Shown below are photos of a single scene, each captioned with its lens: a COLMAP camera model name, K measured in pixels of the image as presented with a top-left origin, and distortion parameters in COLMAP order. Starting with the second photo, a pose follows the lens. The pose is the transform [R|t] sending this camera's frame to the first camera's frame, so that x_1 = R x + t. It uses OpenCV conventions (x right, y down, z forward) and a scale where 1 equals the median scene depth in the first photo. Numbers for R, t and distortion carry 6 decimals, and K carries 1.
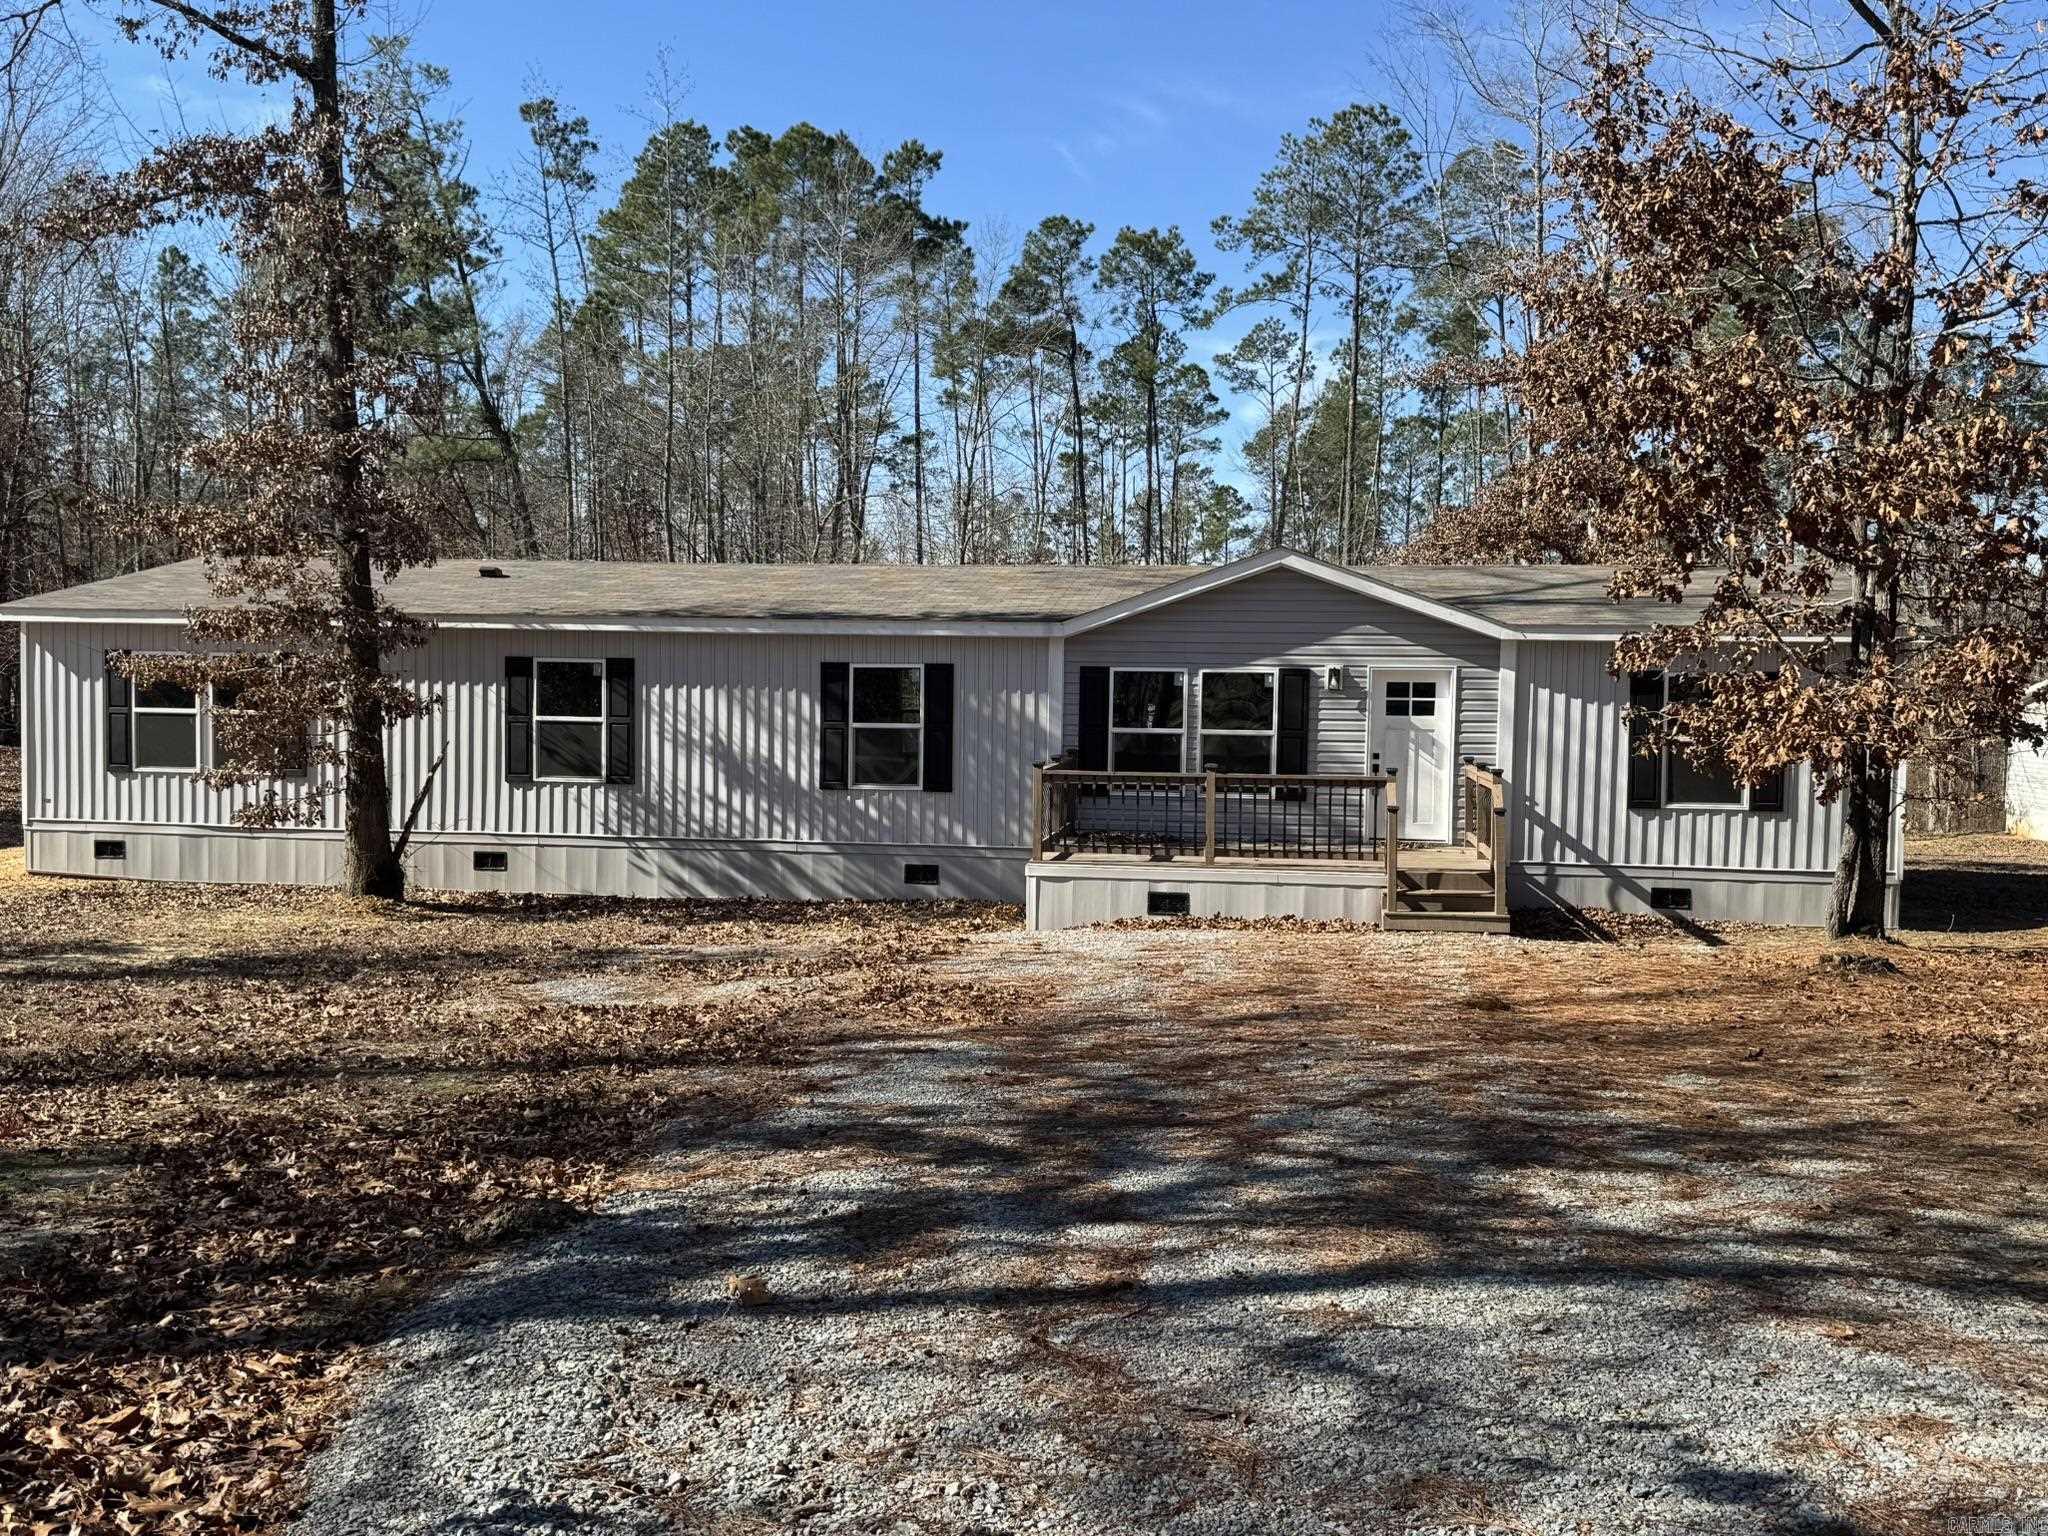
lens RADIAL K [[1859.5, 0, 1034.6], [0, 1859.5, 768.0], [0, 0, 1]] dist [0.099833, -0.195851]
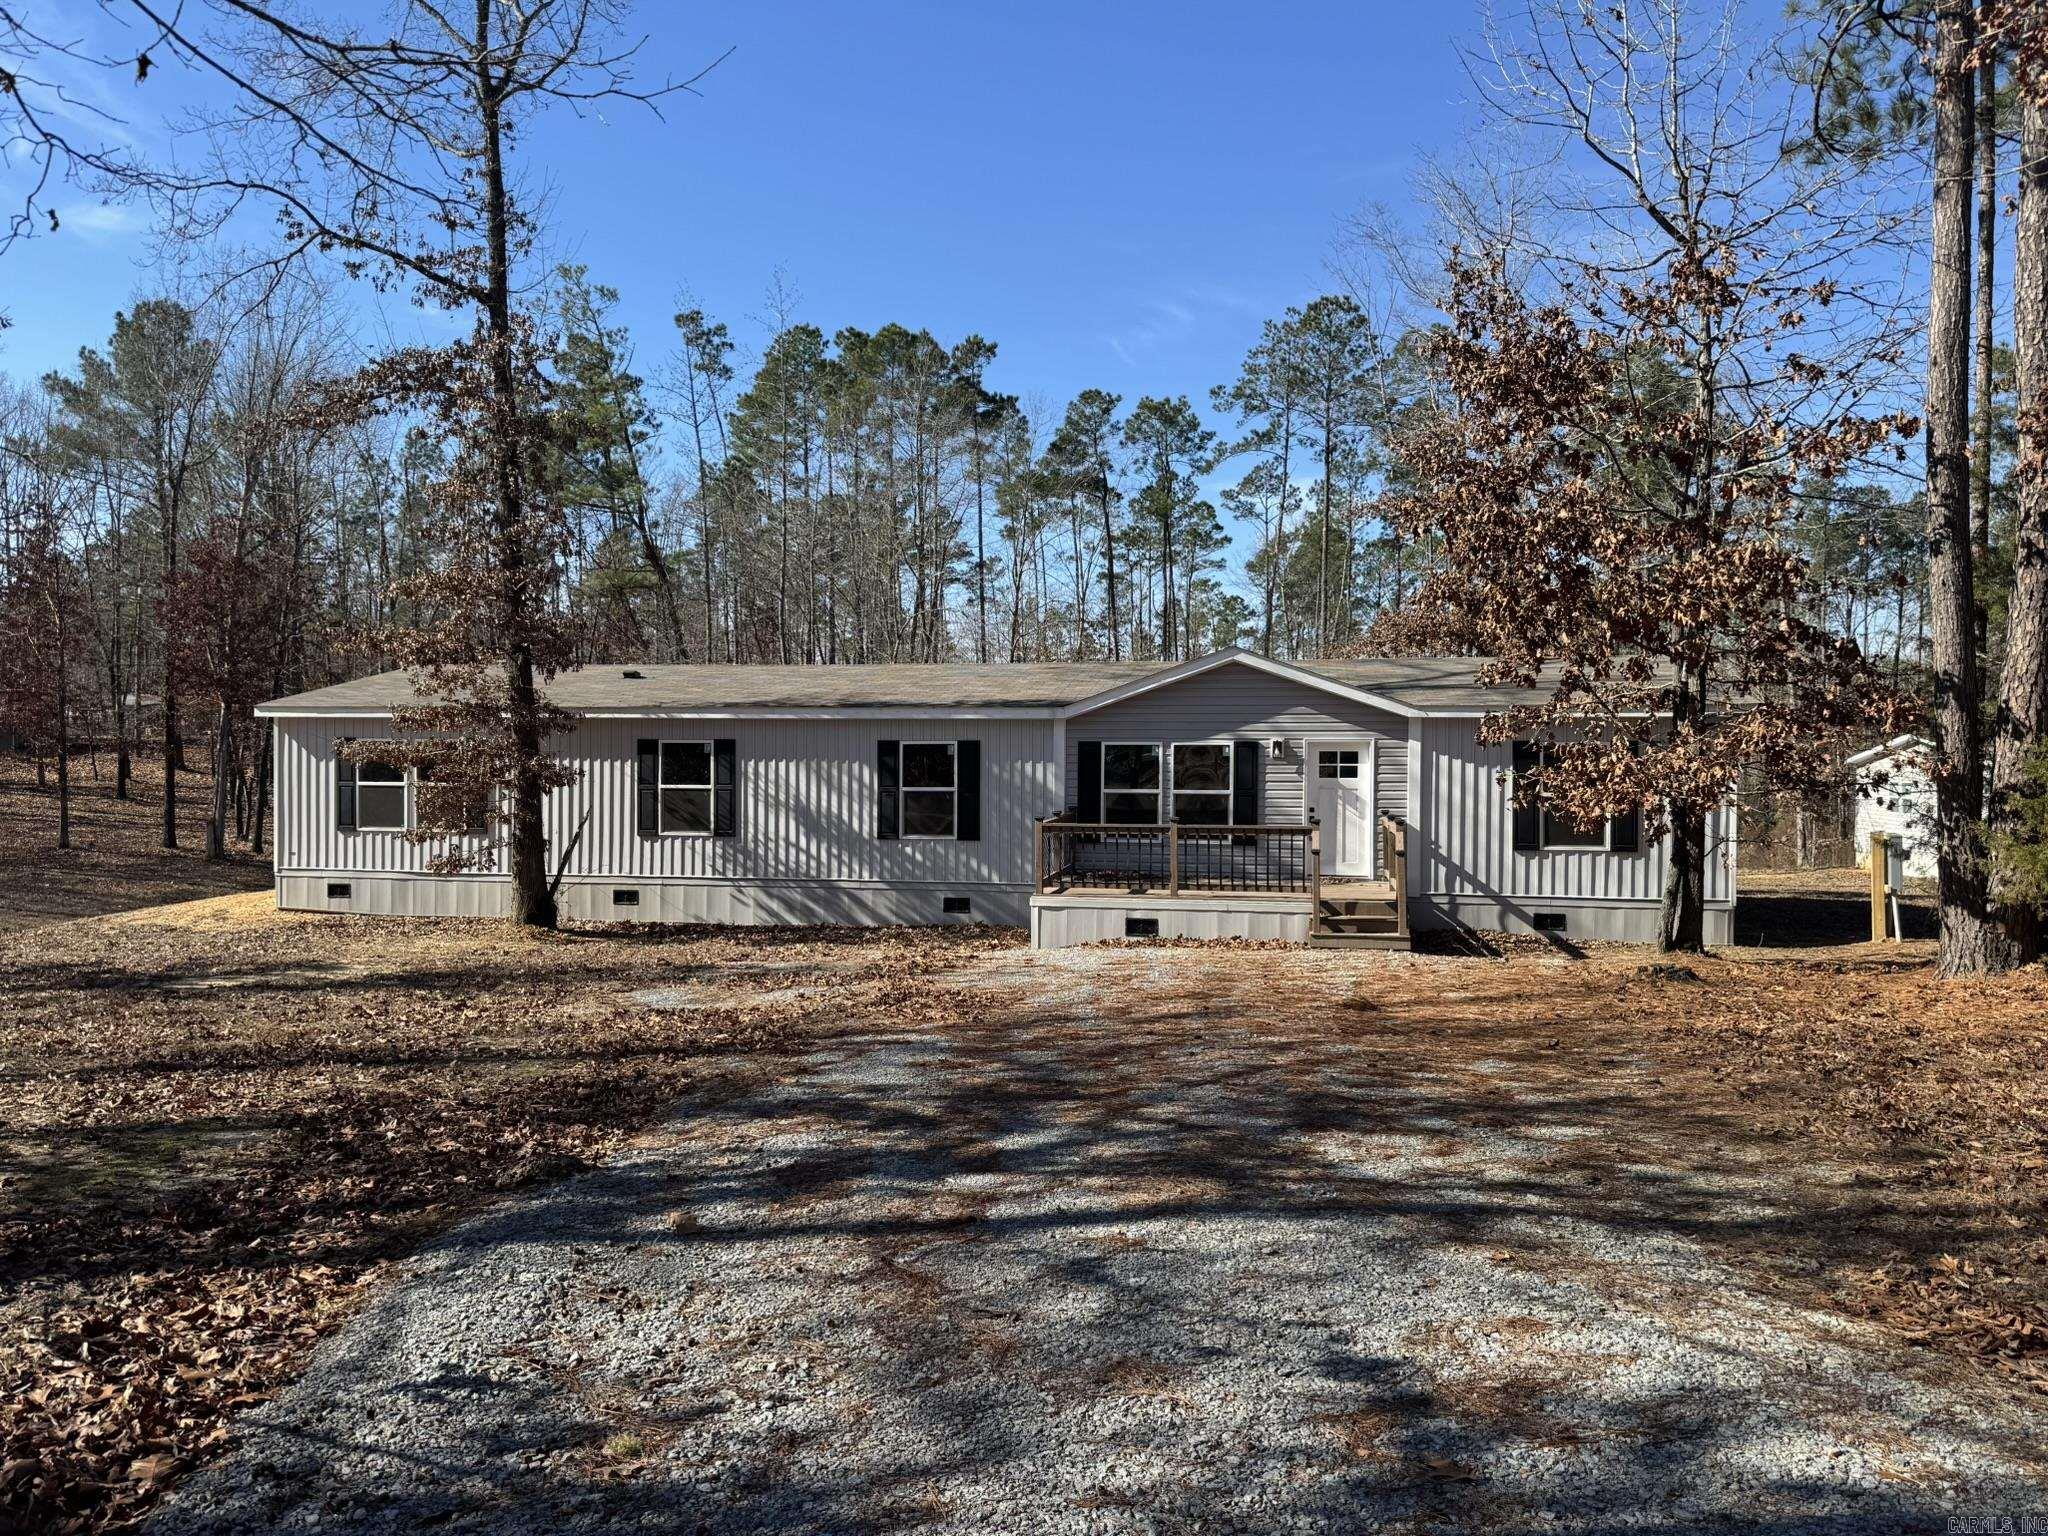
lens RADIAL K [[1471.9, 0, 1020.2], [0, 1471.9, 763.3], [0, 0, 1]] dist [0.083535, -0.134741]
pose [[0.998847, -0.010340, -0.046883, 0.031208], [0.008509, 0.999200, -0.039070, -0.000493], [0.047250, 0.038626, 0.998136, -0.011123]]
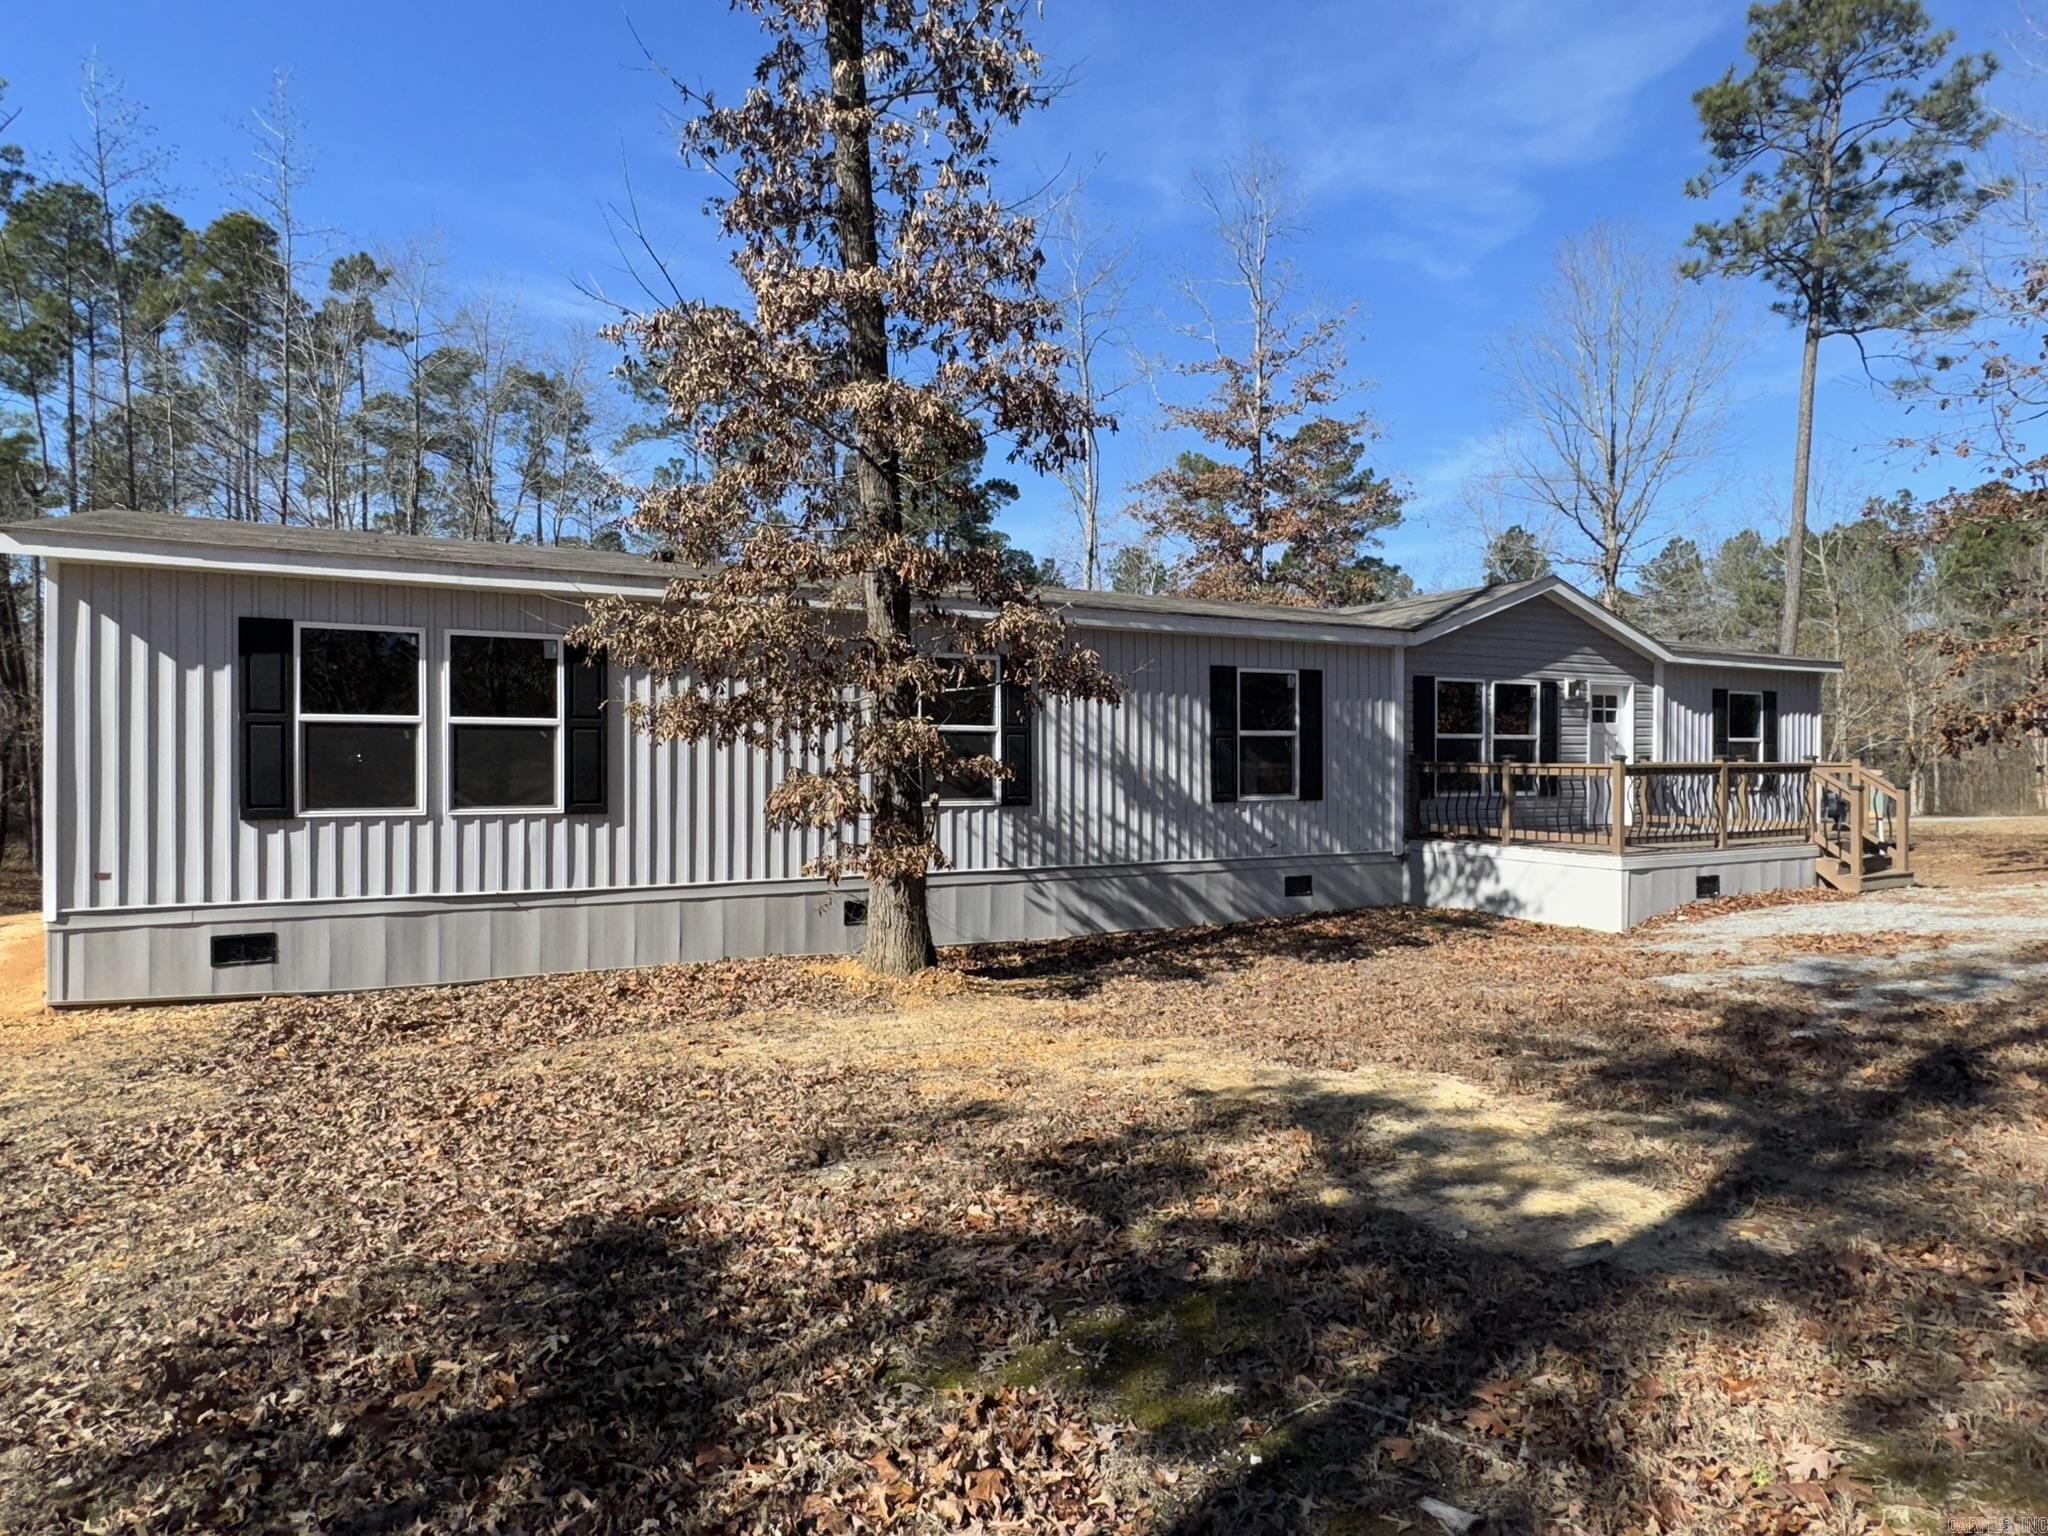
lens RADIAL K [[1247.1, 0, 1020.5], [0, 1247.1, 763.4], [0, 0, 1]] dist [-0.029591, 0.041230]
pose [[0.796284, -0.014901, 0.604739, -0.567344], [0.042175, 0.998631, -0.030928, 0.007022], [-0.603451, 0.050132, 0.795823, 0.565424]]
